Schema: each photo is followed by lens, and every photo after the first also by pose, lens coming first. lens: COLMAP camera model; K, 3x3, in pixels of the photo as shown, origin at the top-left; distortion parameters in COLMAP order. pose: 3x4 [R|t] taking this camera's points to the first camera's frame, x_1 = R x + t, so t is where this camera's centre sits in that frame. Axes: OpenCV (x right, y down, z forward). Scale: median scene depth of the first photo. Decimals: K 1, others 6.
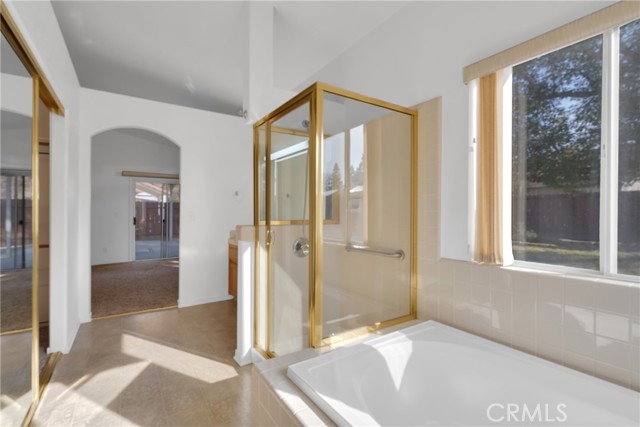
lens RADIAL K [[295.2, 0, 315.0], [0, 295.2, 213.6], [0, 0, 1]] dist [-0.013451, -0.000316]
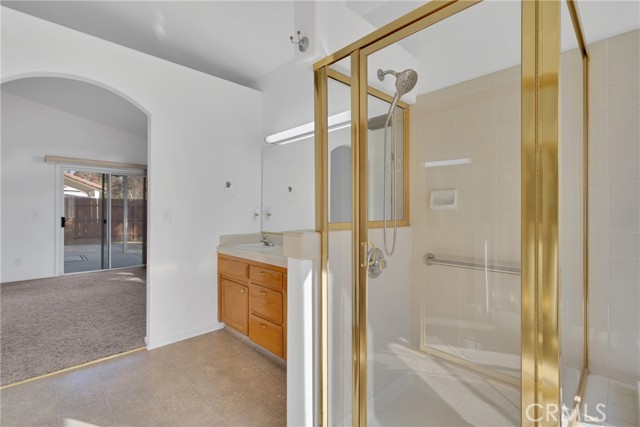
lens RADIAL K [[295.2, 0, 325.2], [0, 295.2, 212.2], [0, 0, 1]] dist [-0.013451, -0.000316]
pose [[0.981117, -0.001661, 0.193406, -0.158110], [0.001213, 0.999996, 0.002438, -0.000411], [-0.193410, -0.002157, 0.981116, 0.211067]]
